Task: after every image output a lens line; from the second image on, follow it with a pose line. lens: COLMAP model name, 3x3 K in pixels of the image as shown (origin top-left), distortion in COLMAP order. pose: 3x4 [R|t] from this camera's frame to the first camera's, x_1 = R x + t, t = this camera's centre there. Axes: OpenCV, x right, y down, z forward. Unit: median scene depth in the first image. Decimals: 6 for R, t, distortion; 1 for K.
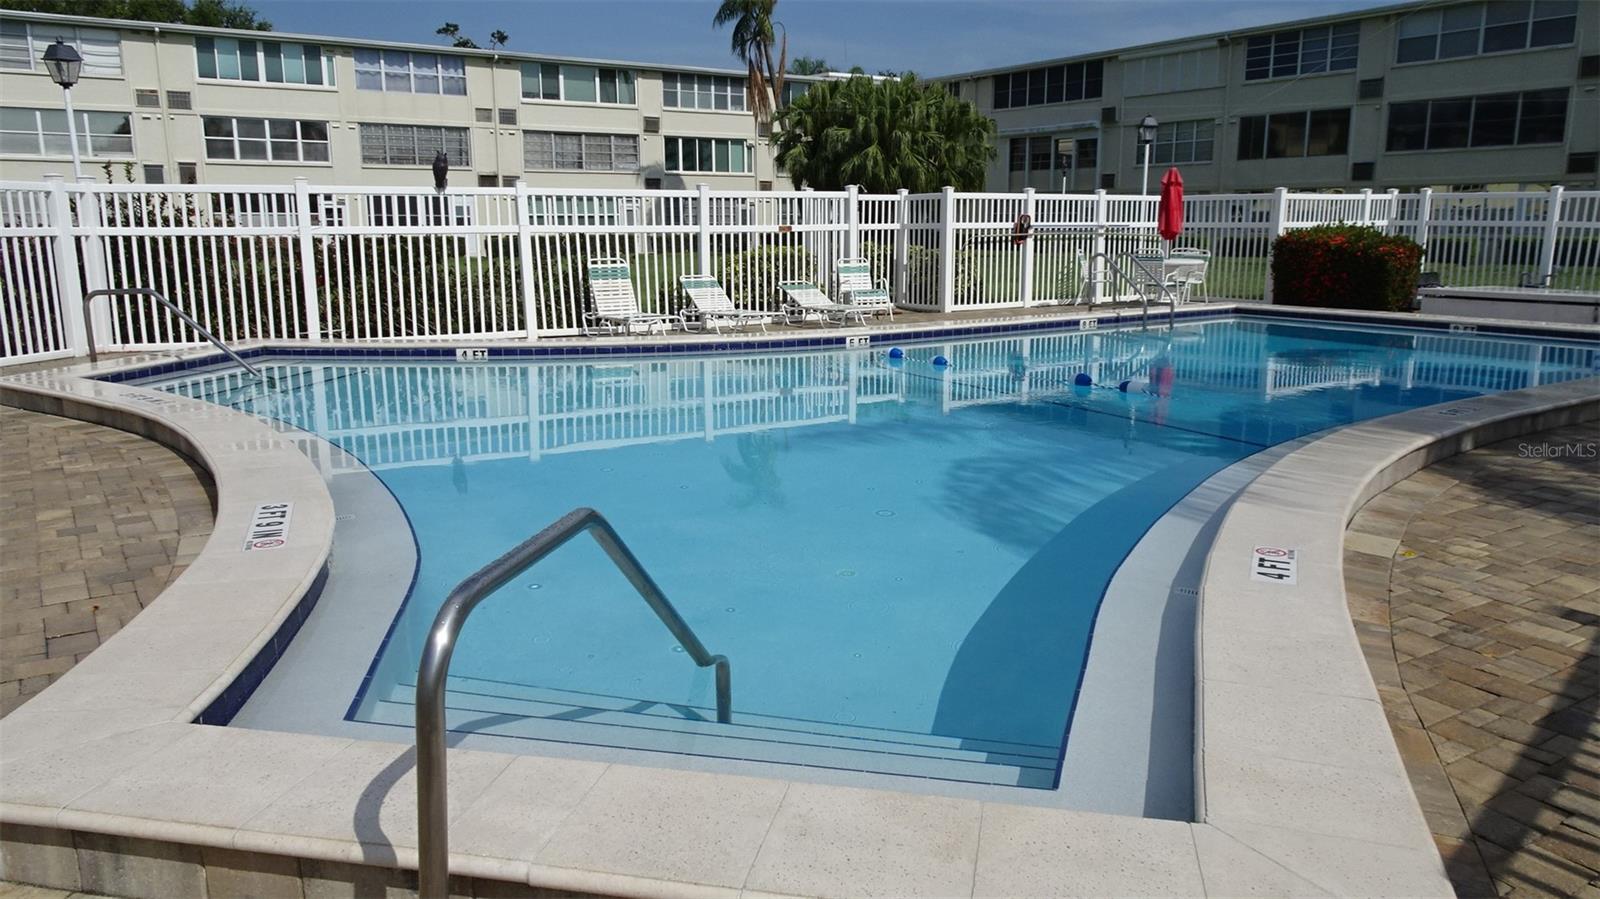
lens RADIAL K [[1148.4, 0, 804.9], [0, 1148.4, 443.4], [0, 0, 1]] dist [0.014227, 0.000630]
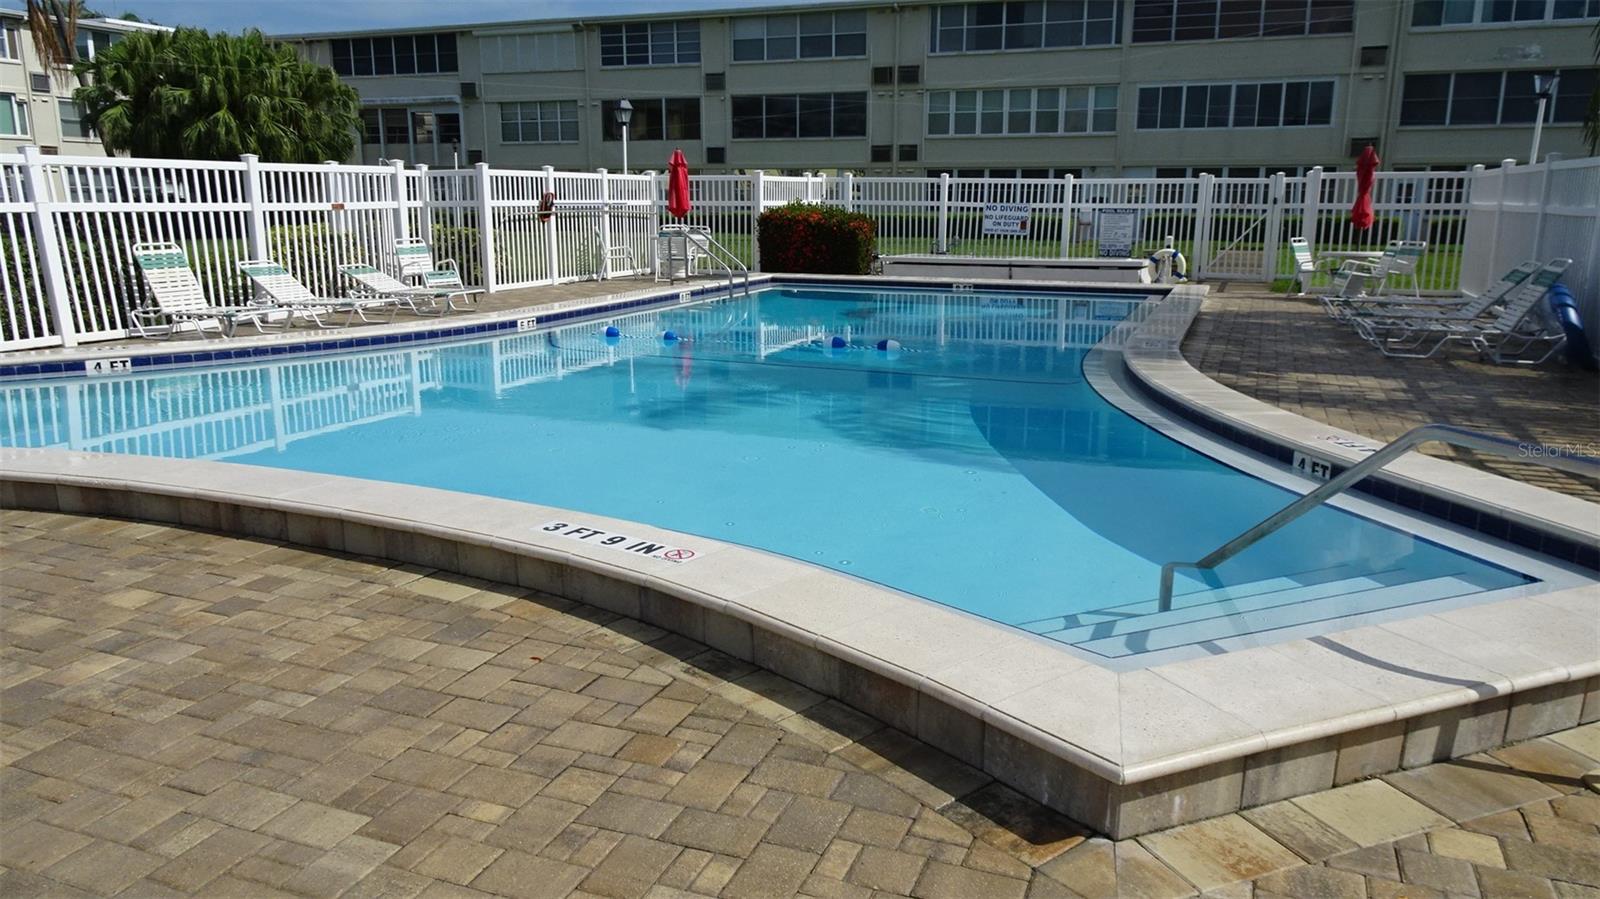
lens RADIAL K [[1148.4, 0, 798.3], [0, 1148.4, 452.2], [0, 0, 1]] dist [0.014227, 0.000630]
pose [[0.822400, -0.119890, 0.556134, -0.197963], [0.104531, 0.992744, 0.059435, -0.008864], [-0.559224, 0.009254, 0.828965, 0.038910]]
